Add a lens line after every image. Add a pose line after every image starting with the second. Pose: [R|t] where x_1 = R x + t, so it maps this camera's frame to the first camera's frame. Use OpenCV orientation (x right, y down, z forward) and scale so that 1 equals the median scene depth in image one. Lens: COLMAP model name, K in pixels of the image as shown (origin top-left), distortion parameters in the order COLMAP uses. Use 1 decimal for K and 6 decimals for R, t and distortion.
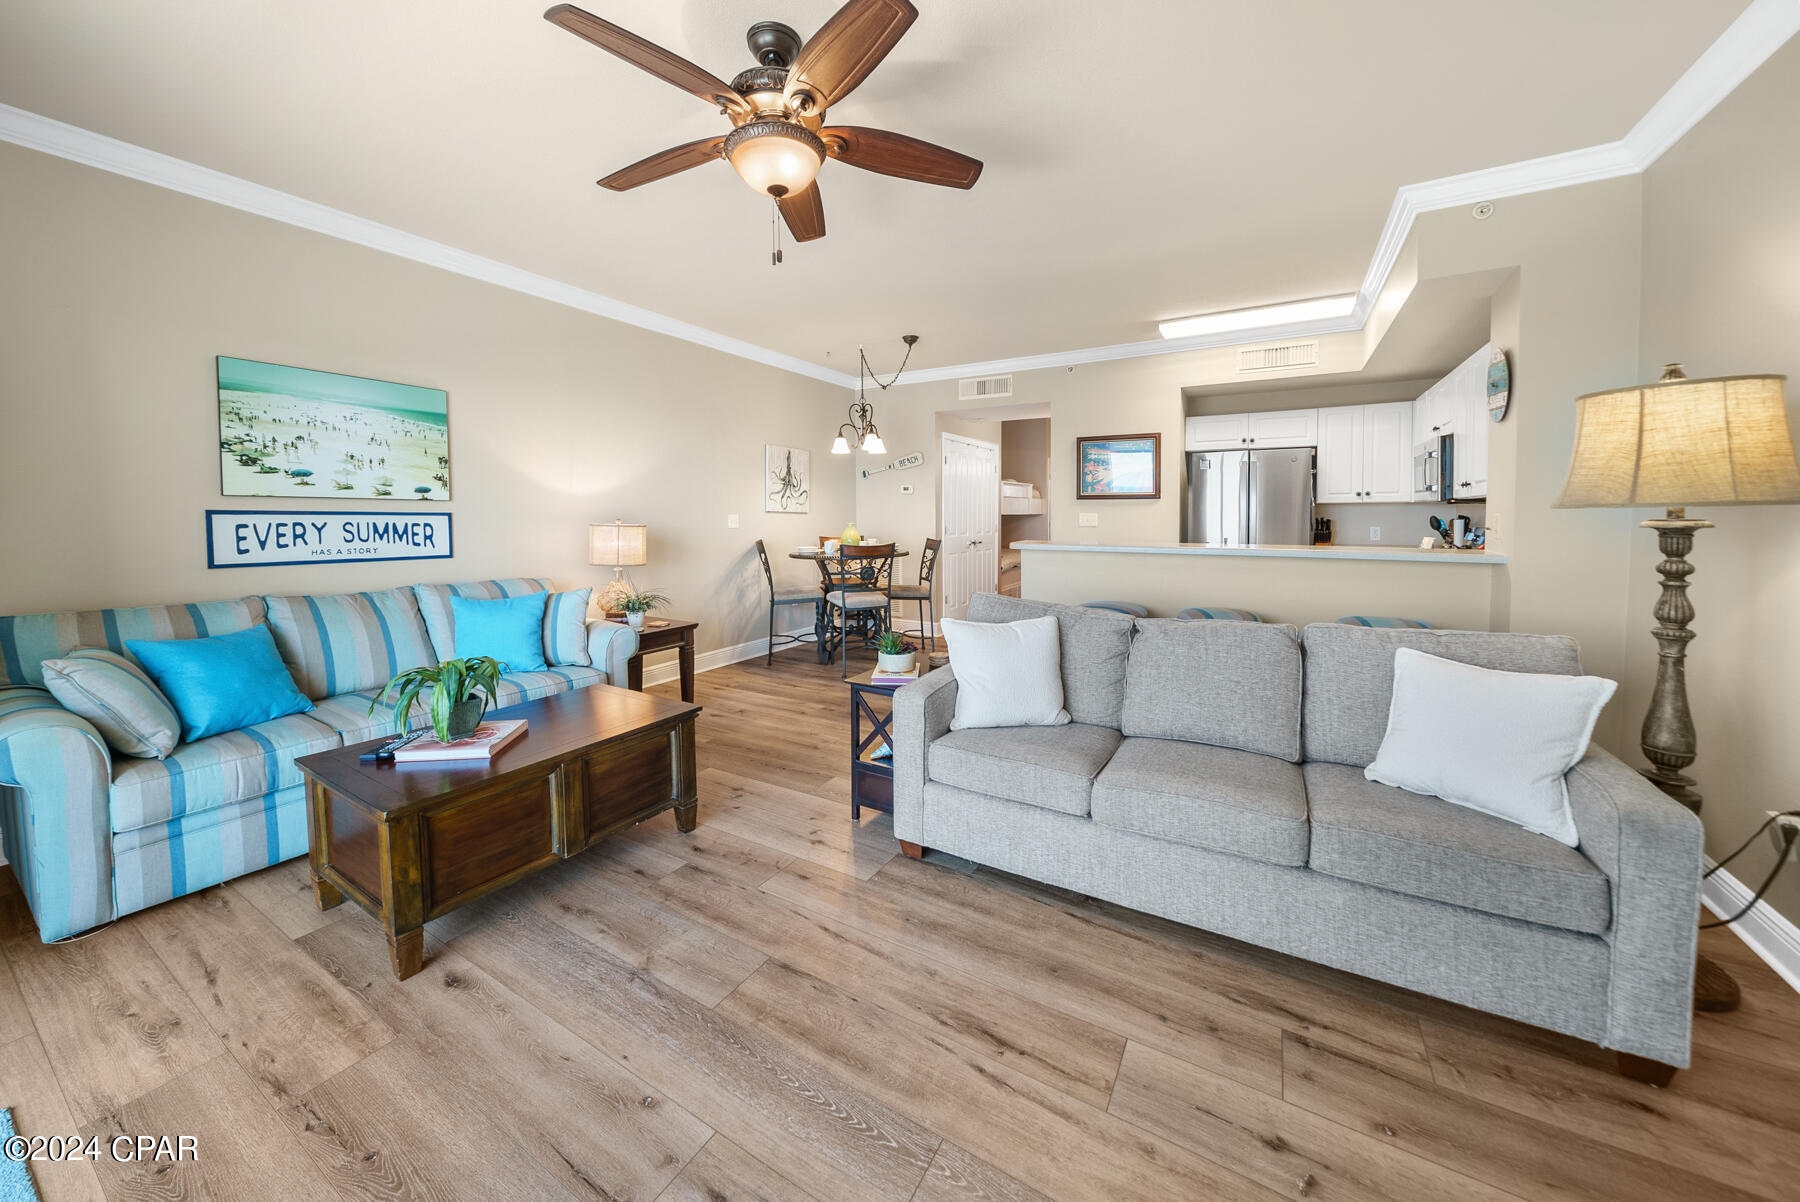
lens RADIAL K [[641.1, 0, 927.4], [0, 641.1, 546.8], [0, 0, 1]] dist [-0.007489, 0.000205]
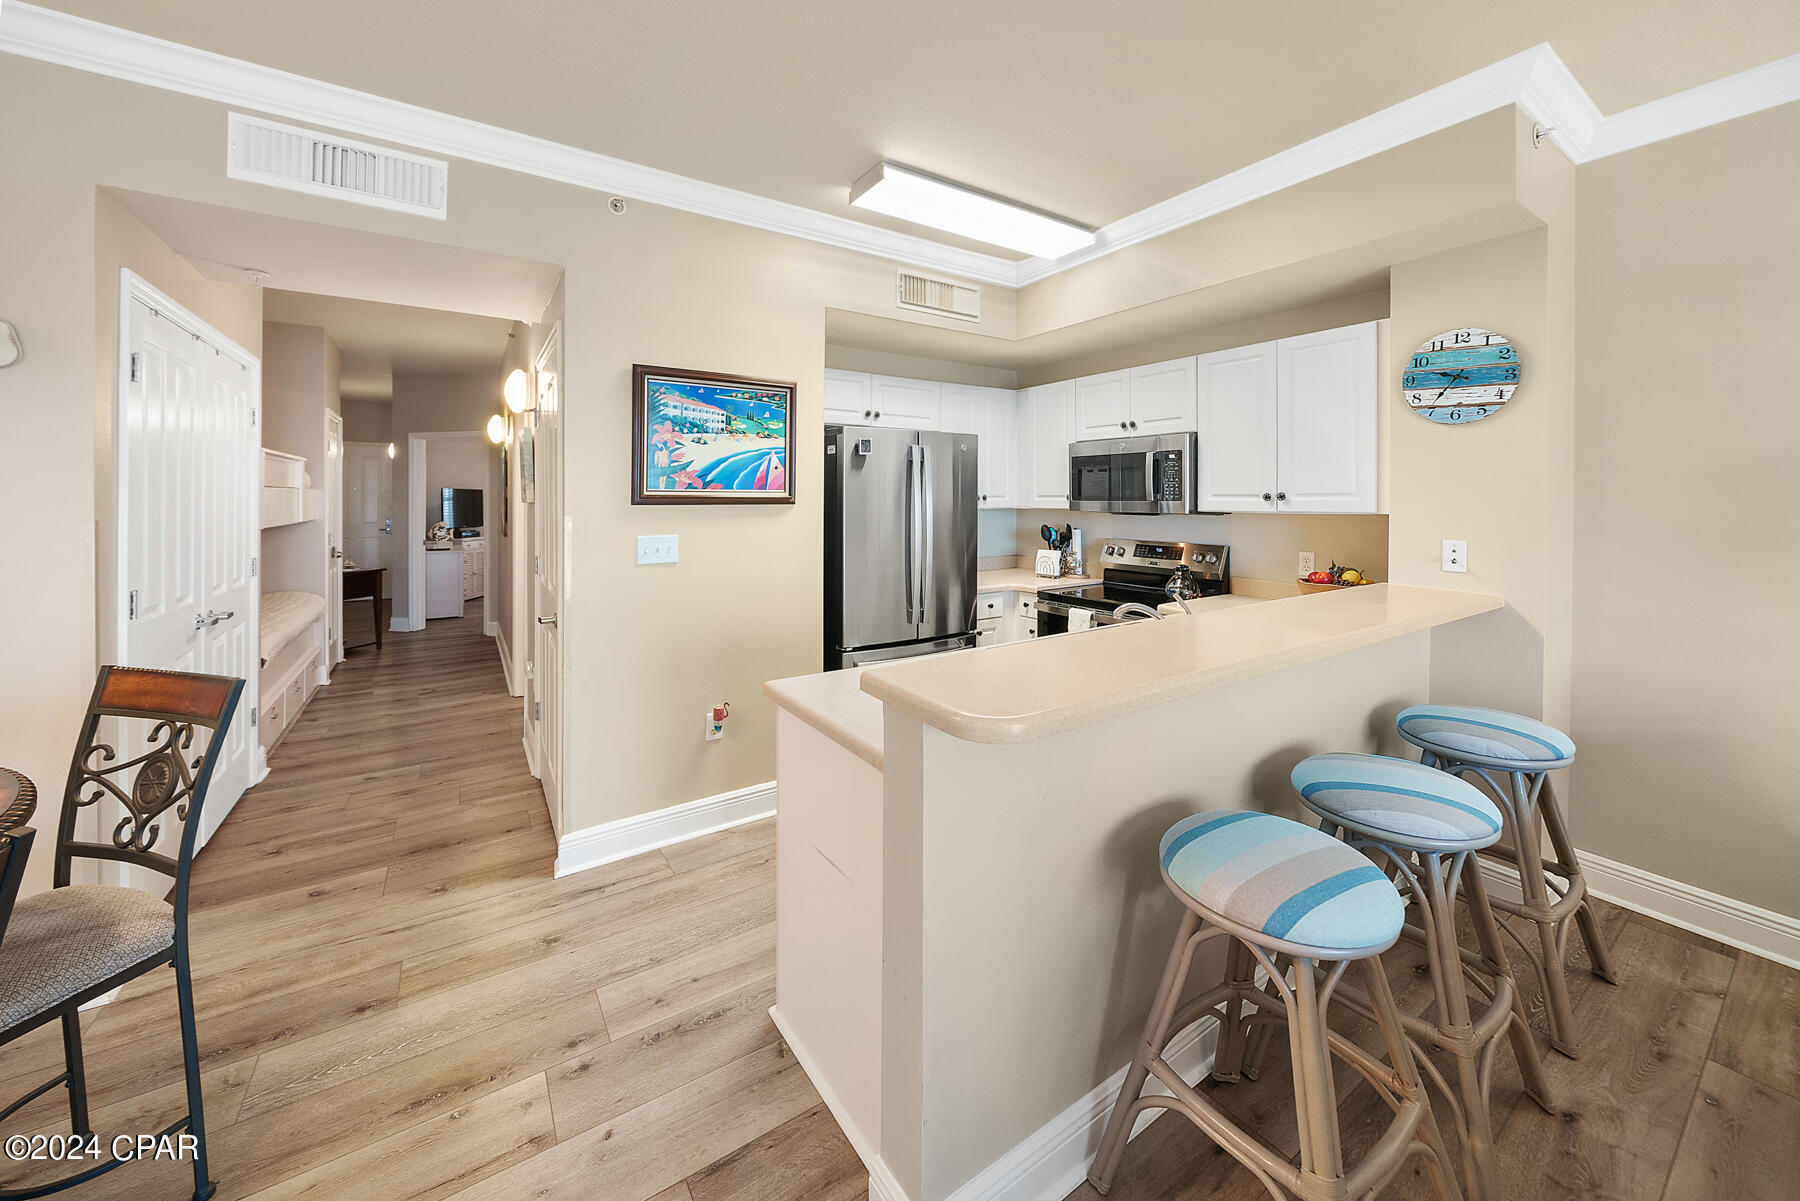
lens RADIAL K [[641.1, 0, 860.2], [0, 641.1, 500.9], [0, 0, 1]] dist [-0.007489, 0.000205]
pose [[0.492981, -0.000269, 0.870040, -0.130297], [0.044066, 0.998724, -0.024660, -0.111998], [-0.868924, 0.050496, 0.492364, 1.229940]]
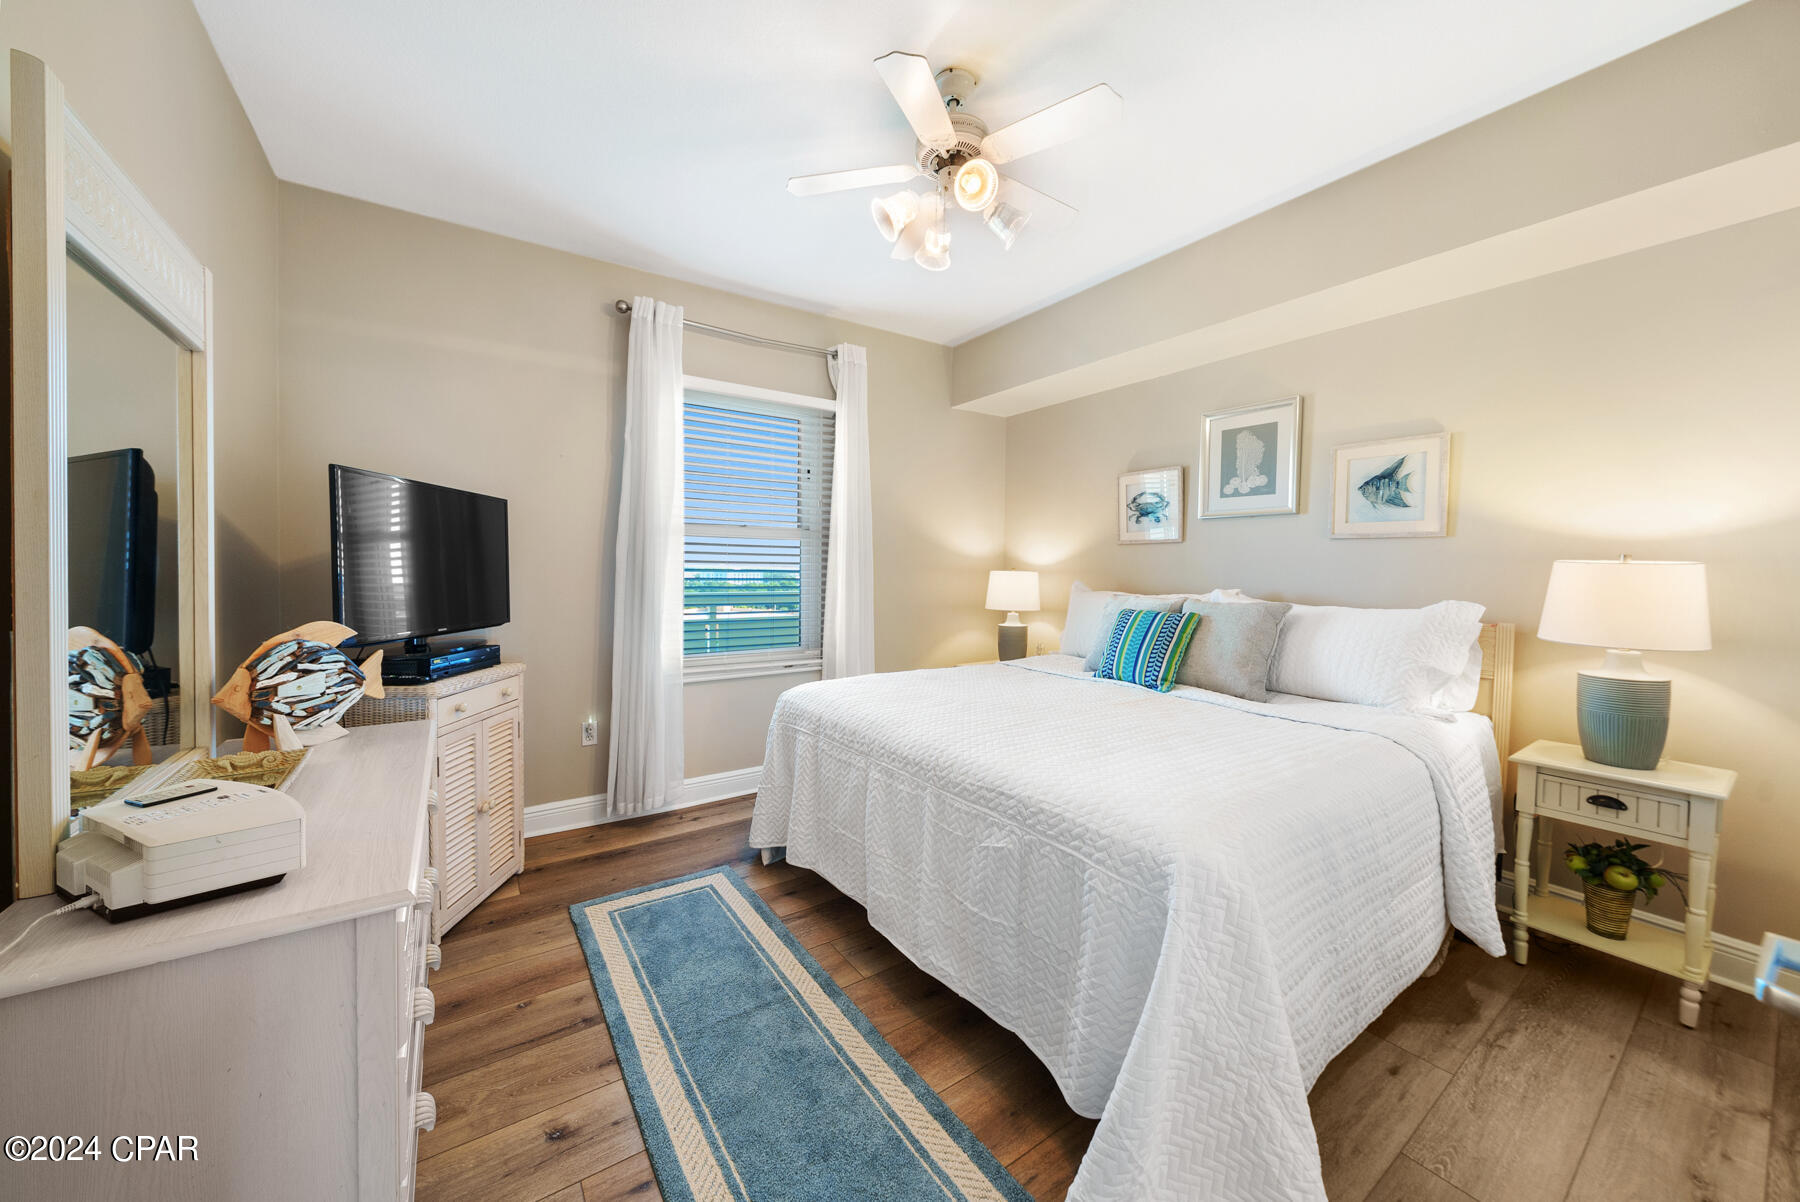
lens RADIAL K [[641.1, 0, 902.0], [0, 641.1, 572.6], [0, 0, 1]] dist [-0.007489, 0.000205]
pose [[0.449251, -0.000468, 0.893405, 1.408421], [0.036930, 0.999155, -0.018047, -0.202073], [-0.892642, 0.041101, 0.448889, 3.985000]]
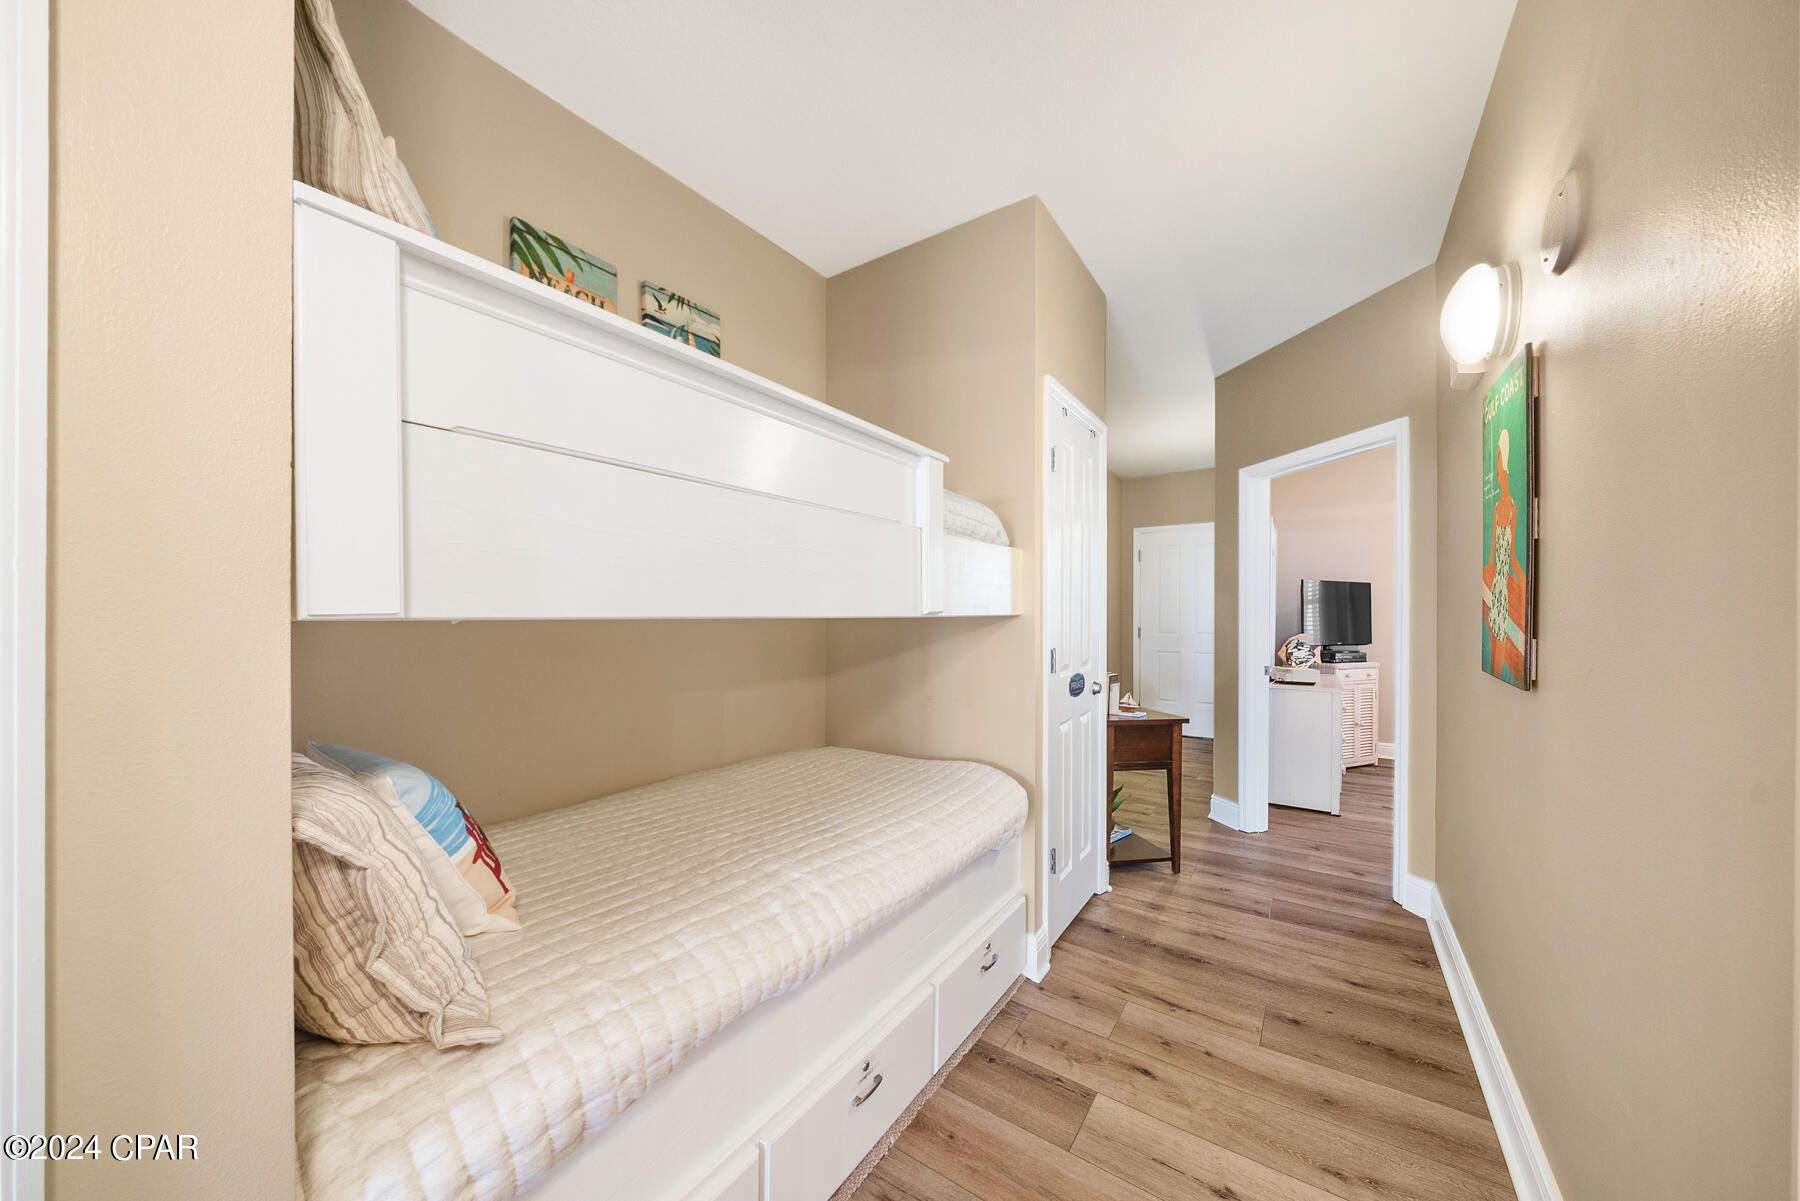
lens RADIAL K [[641.1, 0, 865.7], [0, 641.1, 620.5], [0, 0, 1]] dist [-0.007489, 0.000205]
pose [[0.992101, 0.002952, -0.125405, 0.586737], [-0.008401, 0.999042, -0.042946, -0.127711], [0.125158, 0.043661, 0.991176, 2.607042]]
